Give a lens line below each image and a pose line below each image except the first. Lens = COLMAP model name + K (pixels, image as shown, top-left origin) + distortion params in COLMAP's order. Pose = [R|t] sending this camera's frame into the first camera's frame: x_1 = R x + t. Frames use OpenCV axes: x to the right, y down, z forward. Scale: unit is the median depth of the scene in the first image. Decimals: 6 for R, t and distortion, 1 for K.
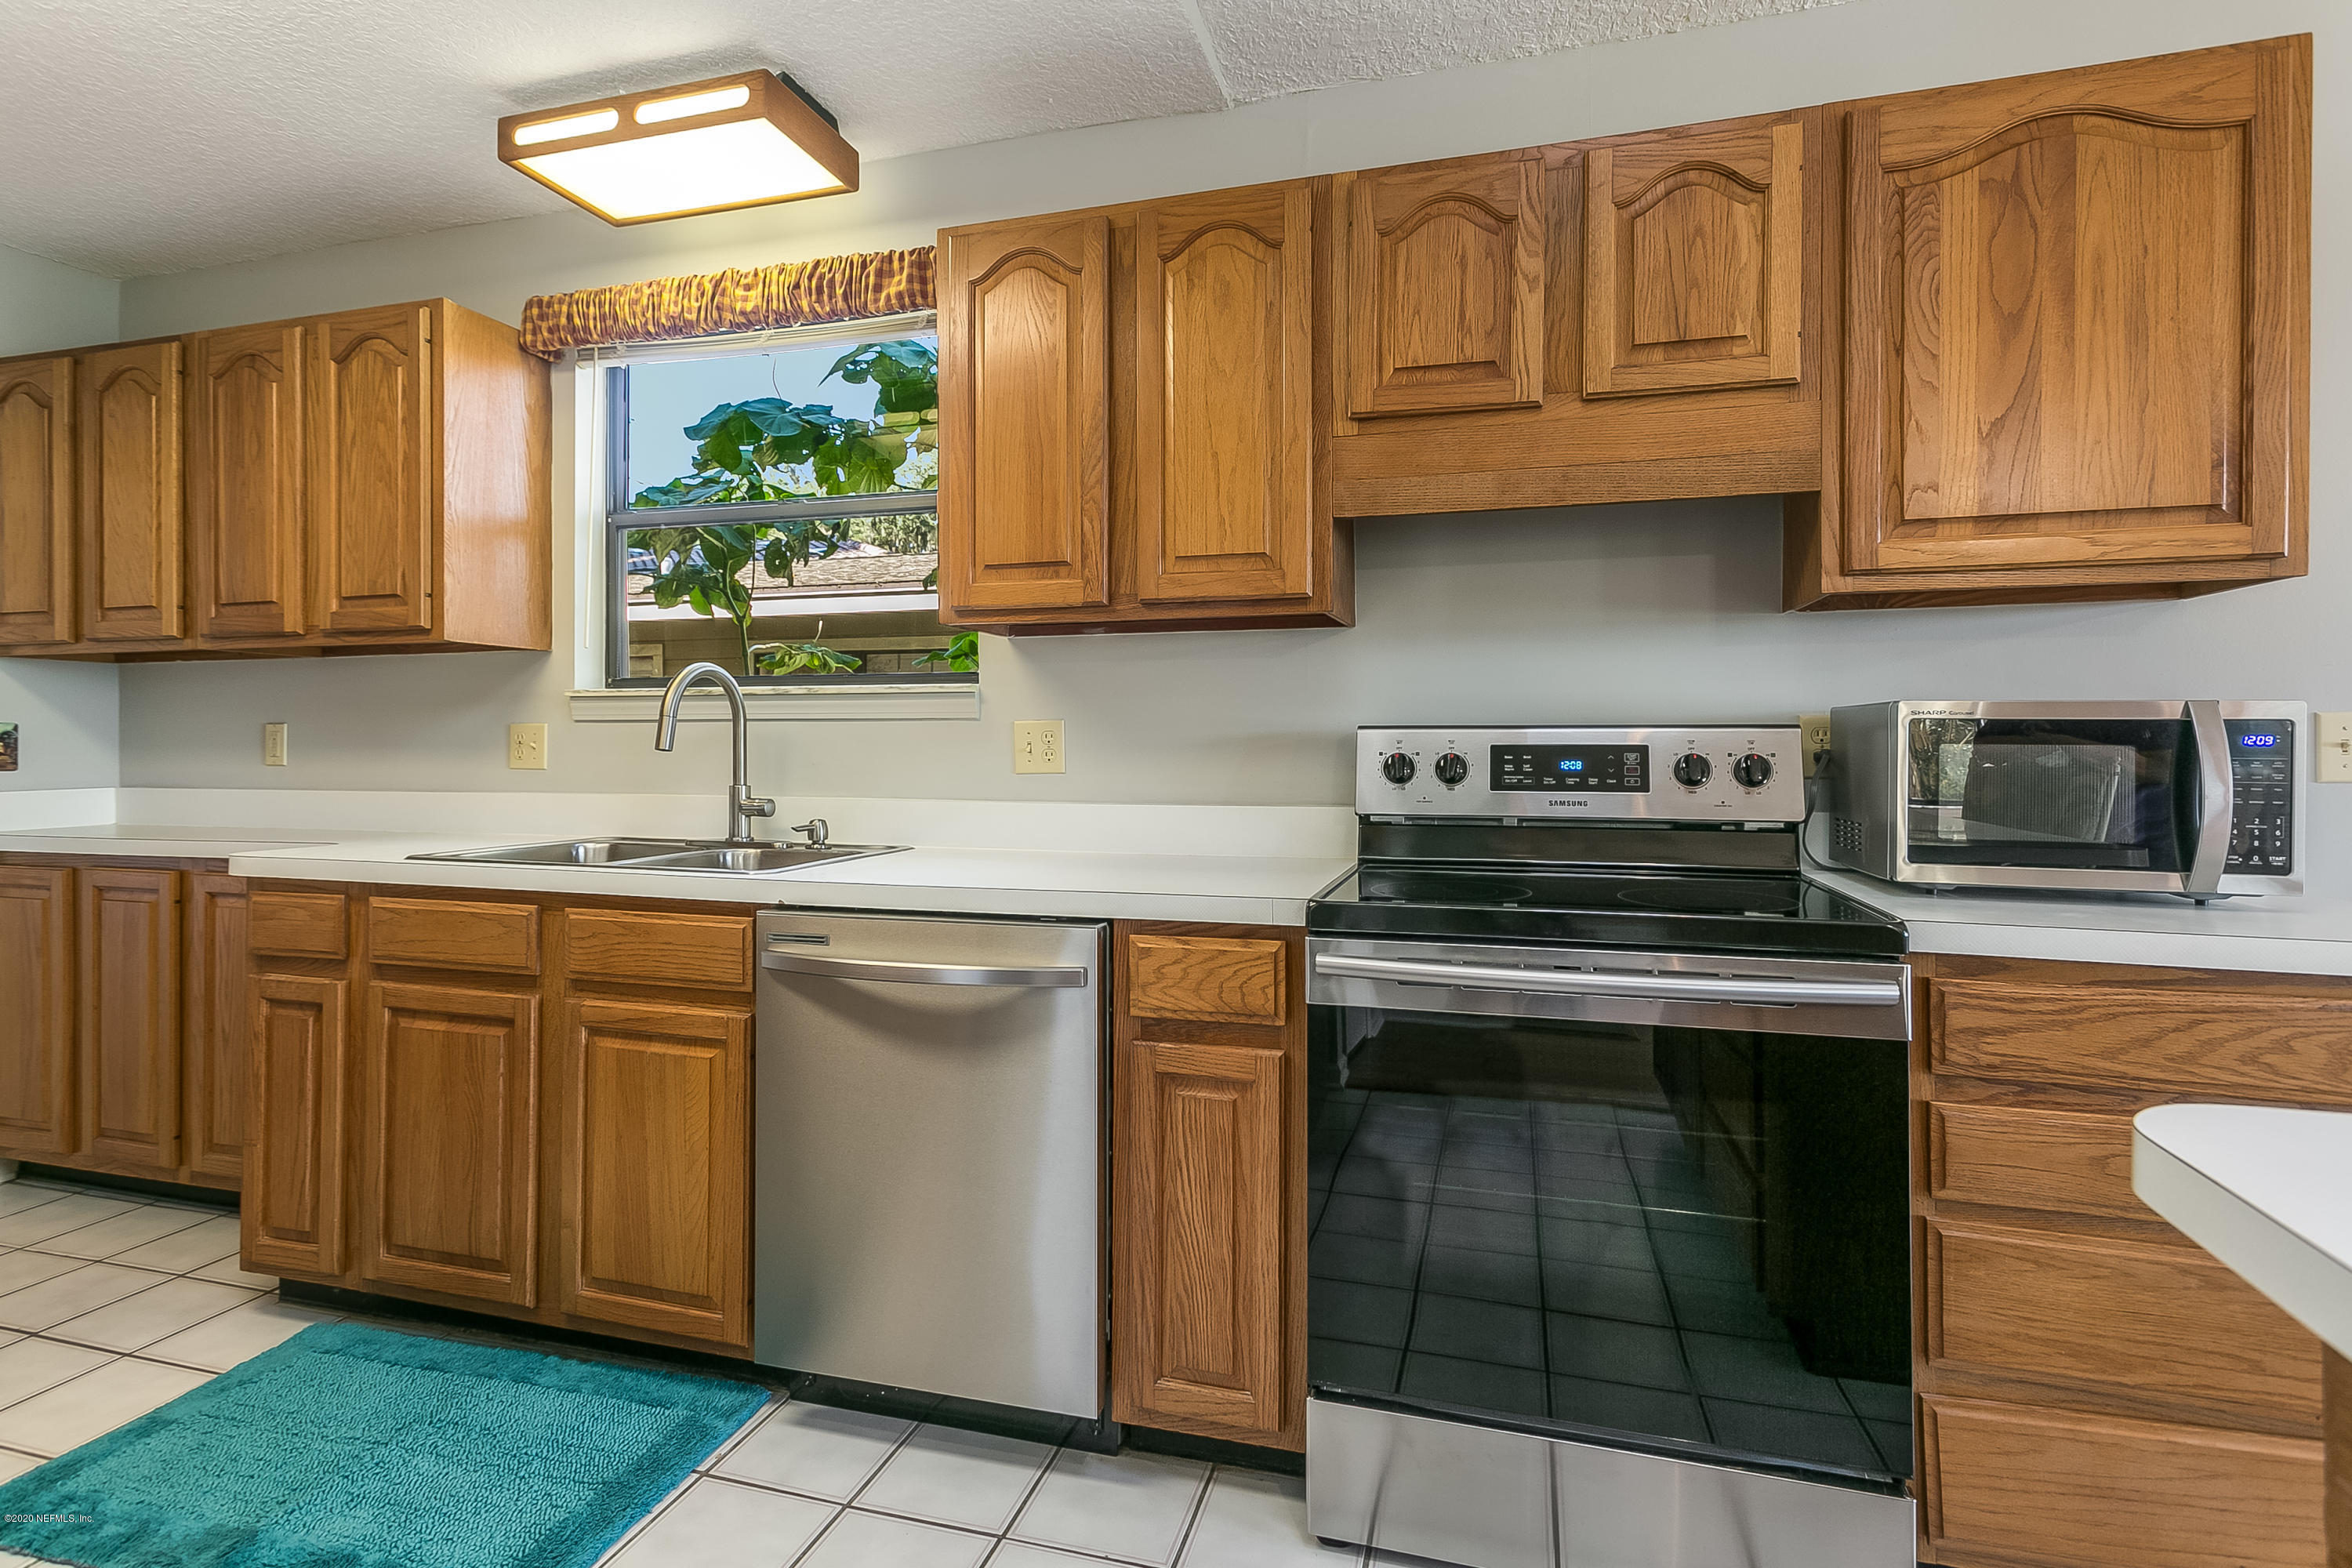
lens RADIAL K [[1180.6, 0, 1173.6], [0, 1180.6, 754.0], [0, 0, 1]] dist [0.000238, -0.000172]
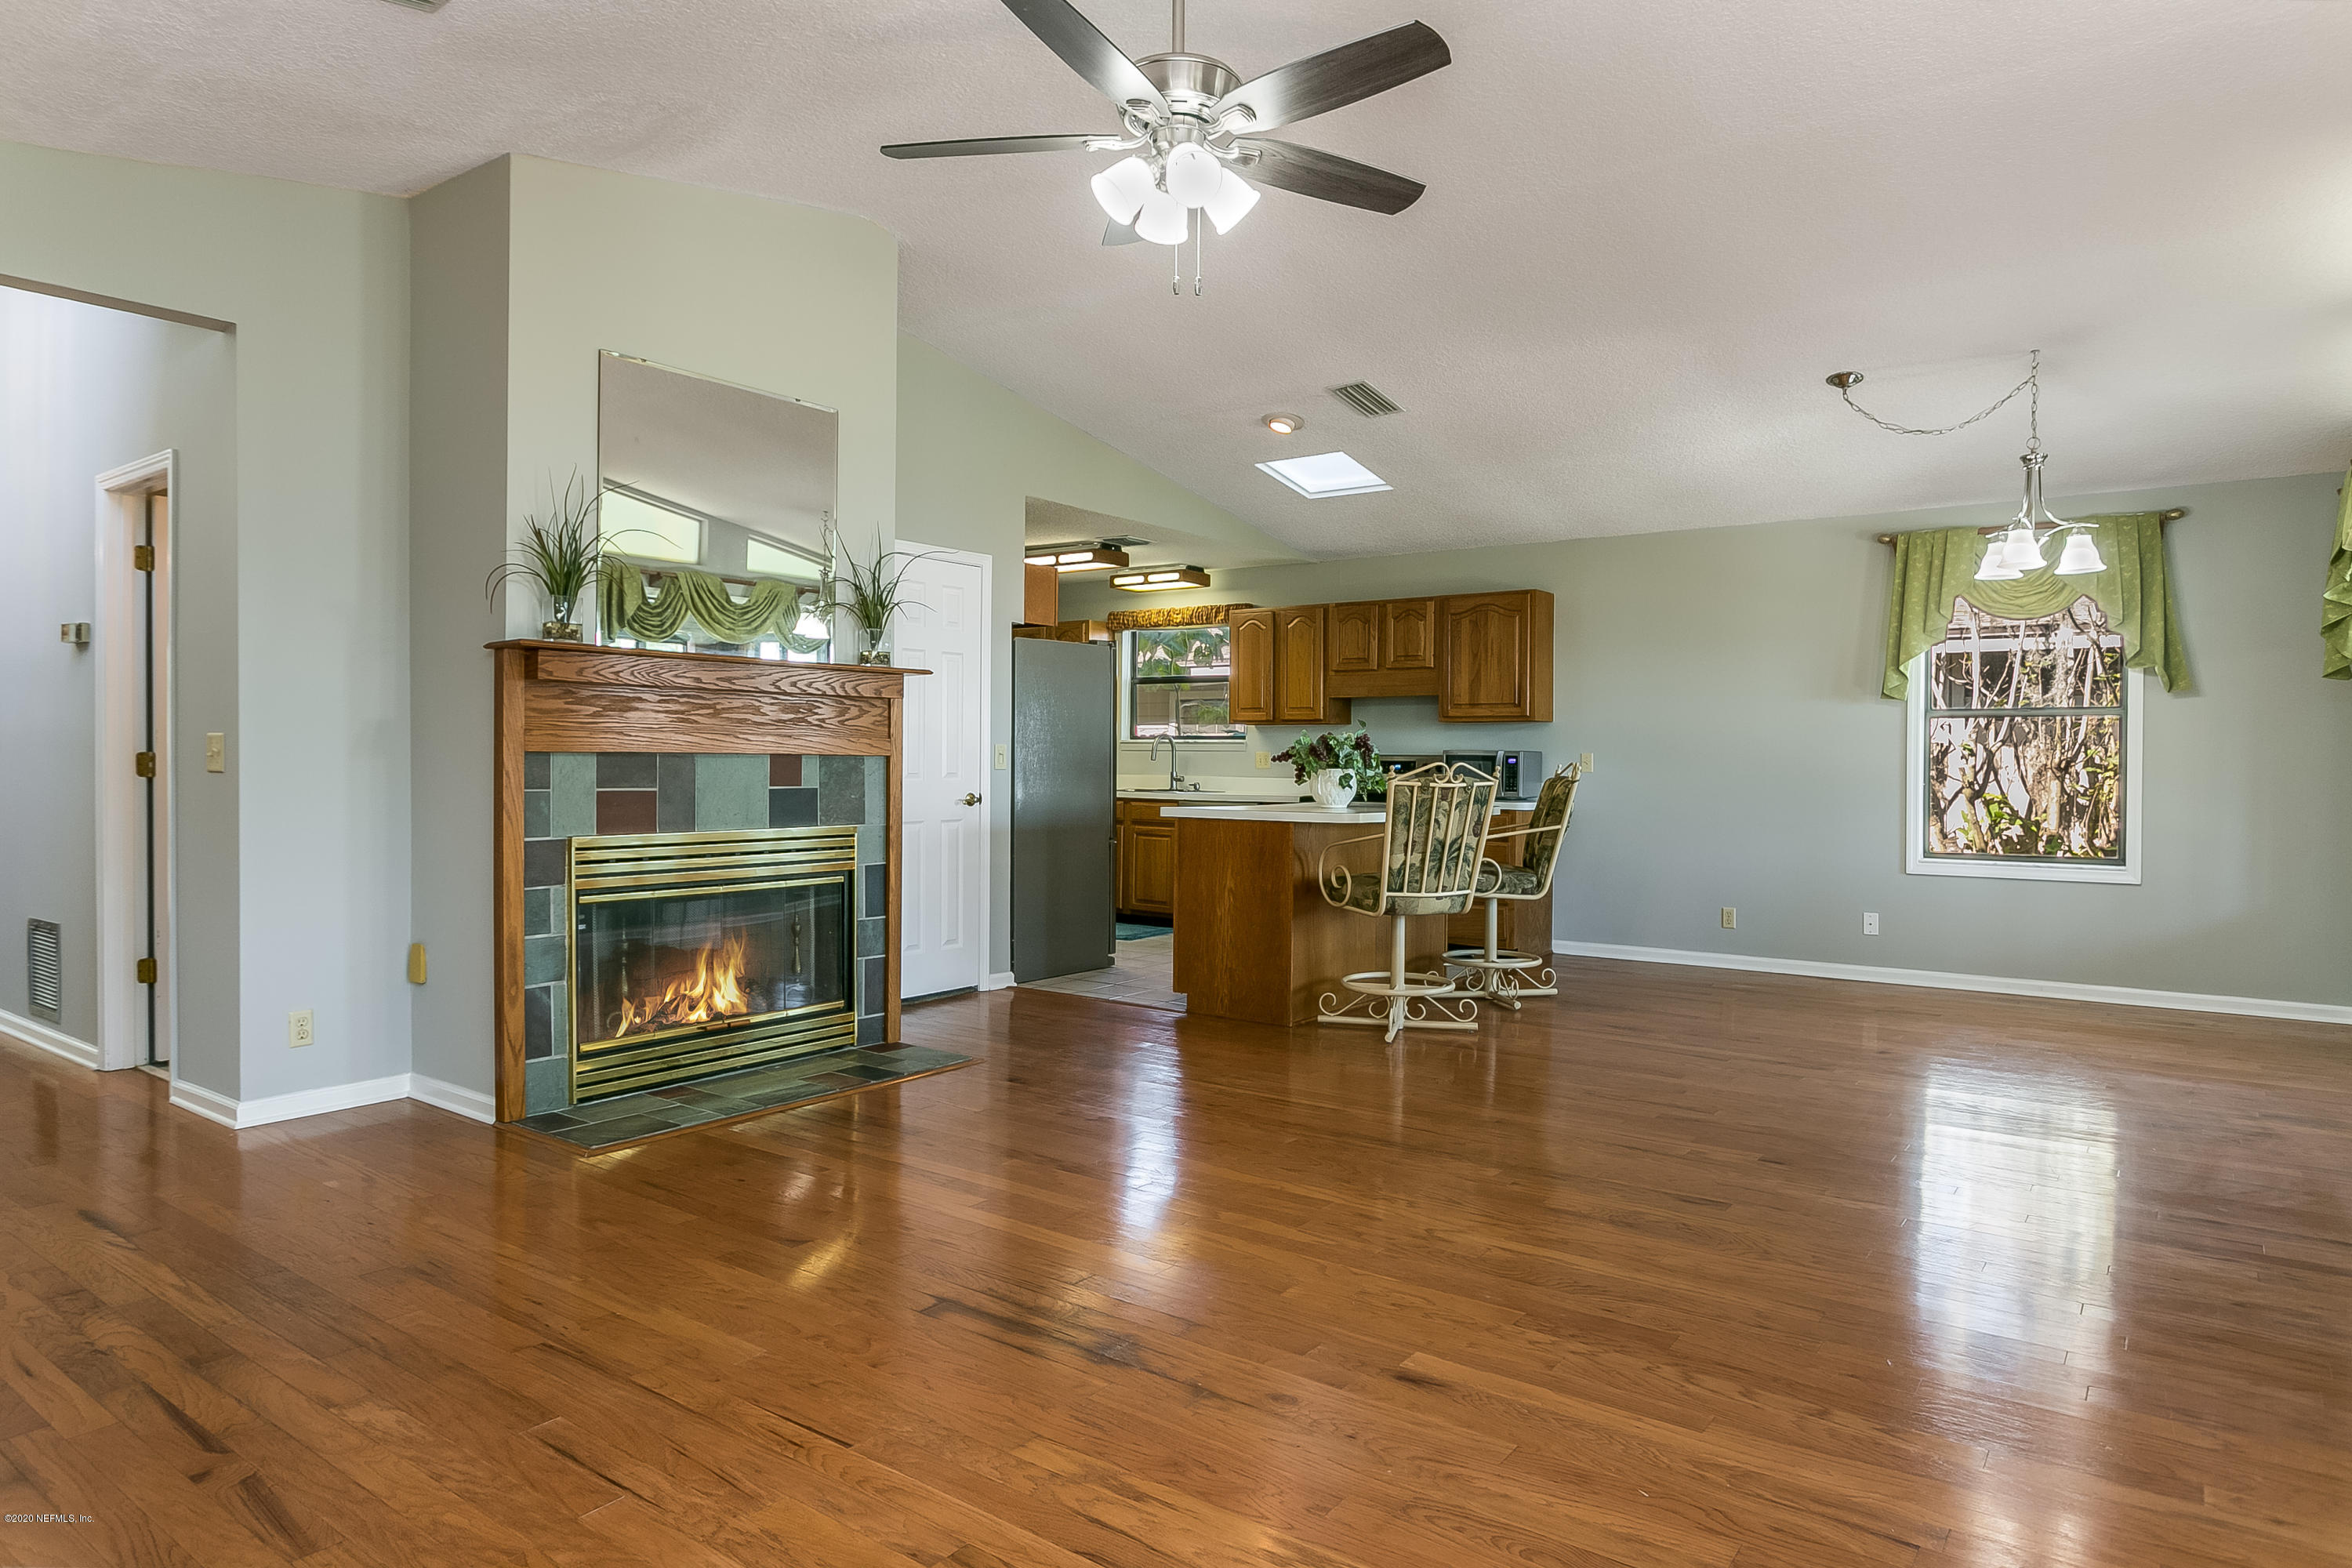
lens RADIAL K [[1392.8, 0, 1176.0], [0, 1392.8, 784.0], [0, 0, 1]] dist [-0.007565, -0.000844]
pose [[0.936293, 0.014033, -0.350940, 1.086221], [-0.009087, 0.999835, 0.015735, -0.002060], [0.351103, -0.011543, 0.936266, -2.857339]]
